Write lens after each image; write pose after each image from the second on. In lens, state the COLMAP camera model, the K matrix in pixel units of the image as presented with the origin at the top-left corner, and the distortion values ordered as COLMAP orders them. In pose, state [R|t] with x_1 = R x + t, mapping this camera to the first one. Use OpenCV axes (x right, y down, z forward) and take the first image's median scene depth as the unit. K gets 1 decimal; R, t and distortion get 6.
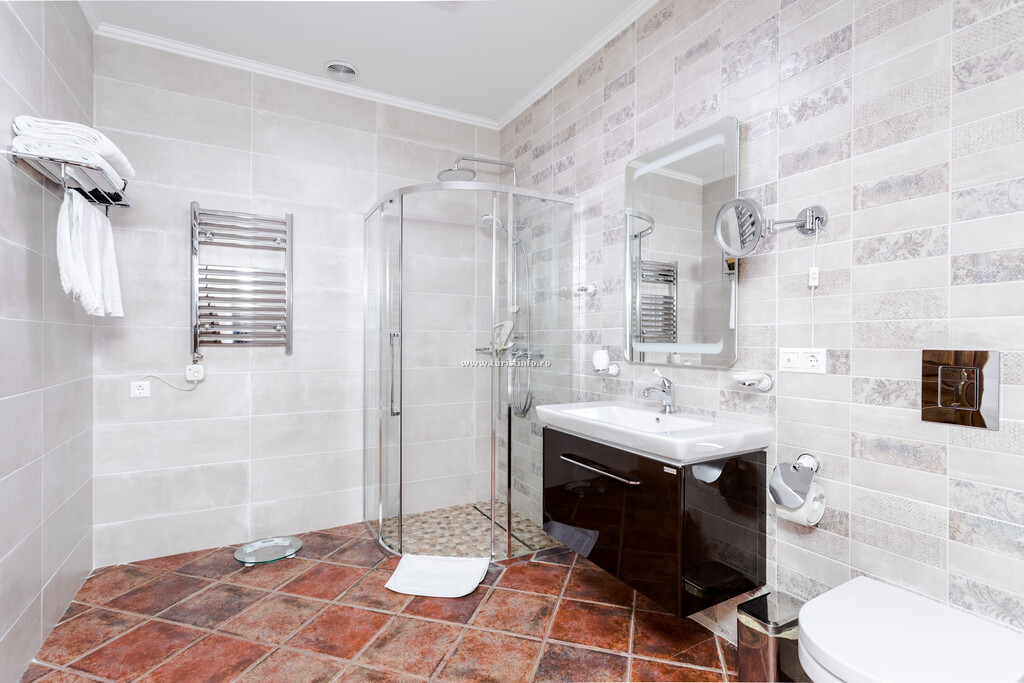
lens RADIAL K [[485.5, 0, 513.7], [0, 485.5, 338.7], [0, 0, 1]] dist [0.003896, 0.001054]
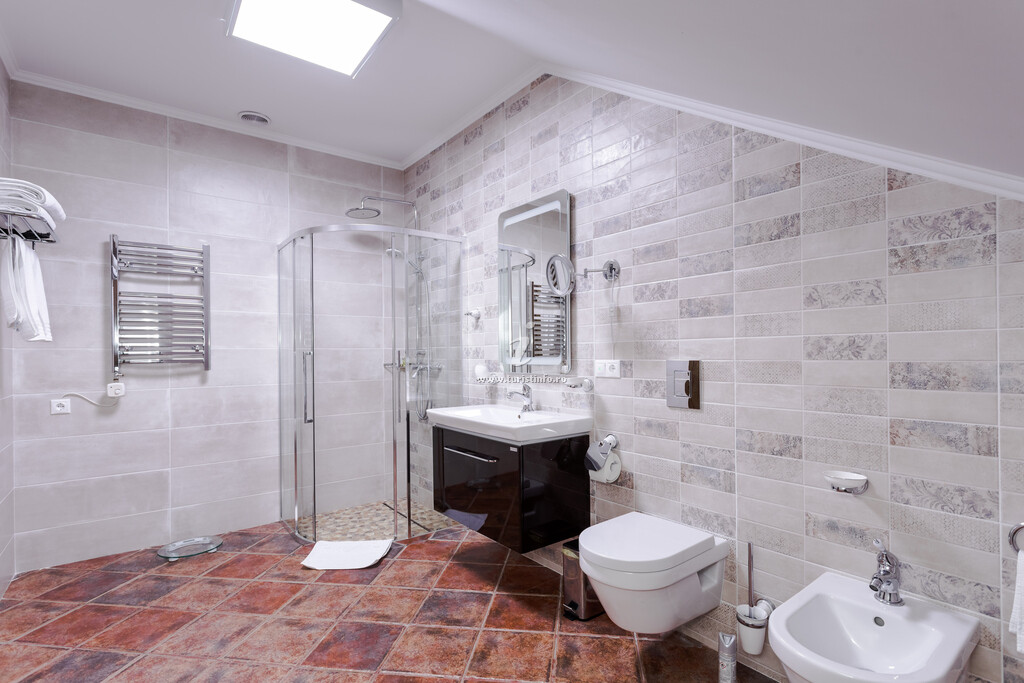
lens RADIAL K [[485.5, 0, 511.3], [0, 485.5, 351.8], [0, 0, 1]] dist [0.003896, 0.001054]
pose [[0.988982, -0.012871, 0.147476, 0.071715], [0.013081, 0.999914, -0.000451, -0.004815], [-0.147457, 0.002375, 0.989066, -0.236566]]
